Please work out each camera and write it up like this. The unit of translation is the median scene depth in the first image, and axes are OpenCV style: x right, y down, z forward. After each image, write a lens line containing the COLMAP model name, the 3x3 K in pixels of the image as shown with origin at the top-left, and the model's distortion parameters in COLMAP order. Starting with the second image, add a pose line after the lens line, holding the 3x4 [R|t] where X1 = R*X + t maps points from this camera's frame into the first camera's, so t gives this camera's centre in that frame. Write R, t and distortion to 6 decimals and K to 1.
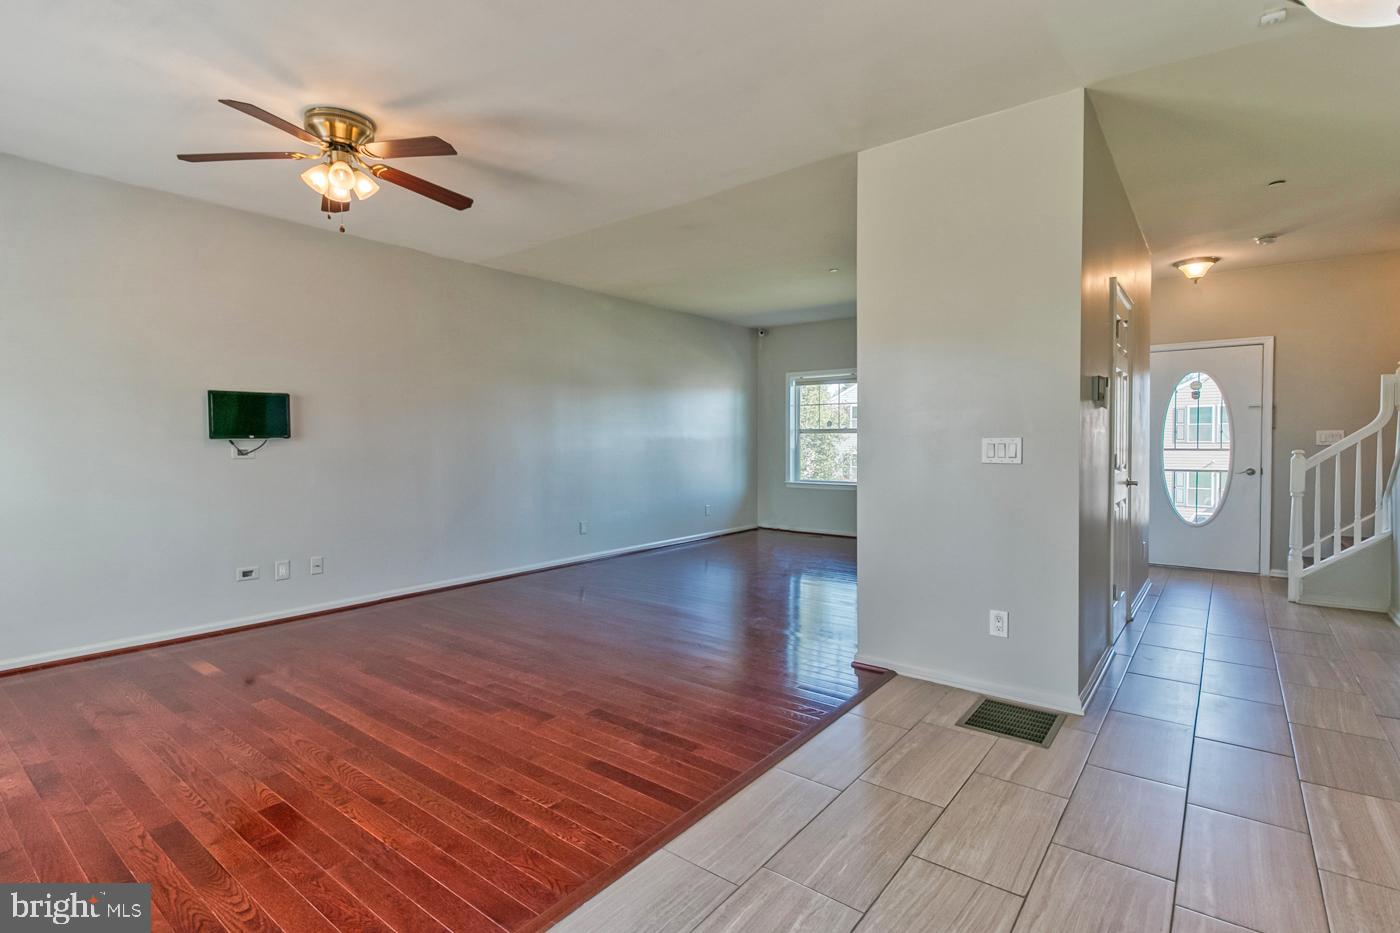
lens RADIAL K [[662.7, 0, 704.5], [0, 662.7, 444.5], [0, 0, 1]] dist [0.001603, -0.001084]
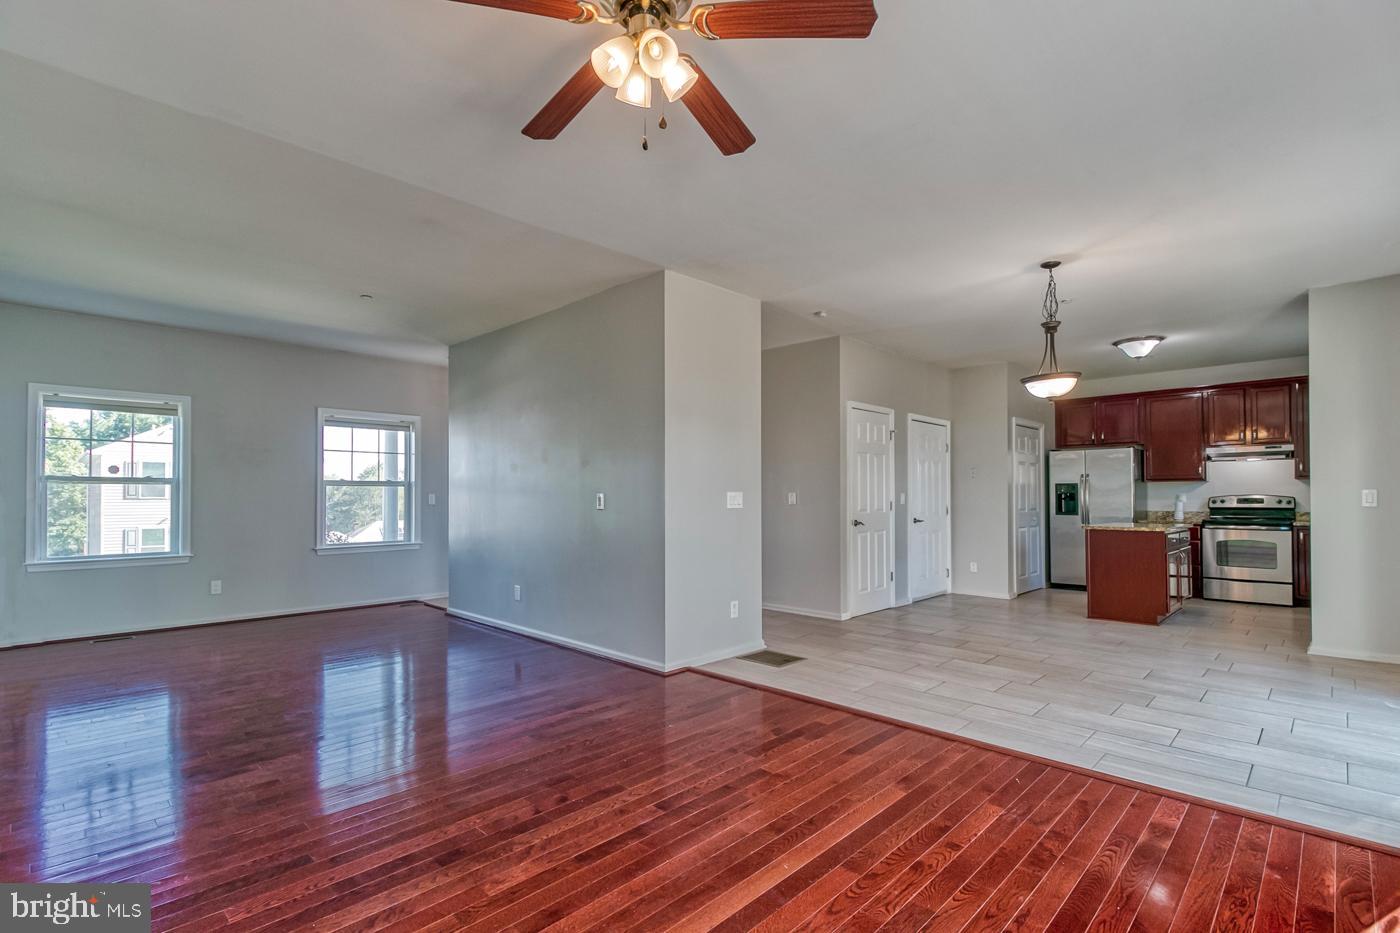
lens RADIAL K [[657.3, 0, 700.0], [0, 657.3, 466.5], [0, 0, 1]] dist [0.002249, 0.000119]
pose [[0.124861, 0.040025, 0.991367, -1.138833], [0.006318, 0.999134, -0.041134, -0.007789], [-0.992154, 0.011400, 0.124500, 0.877449]]
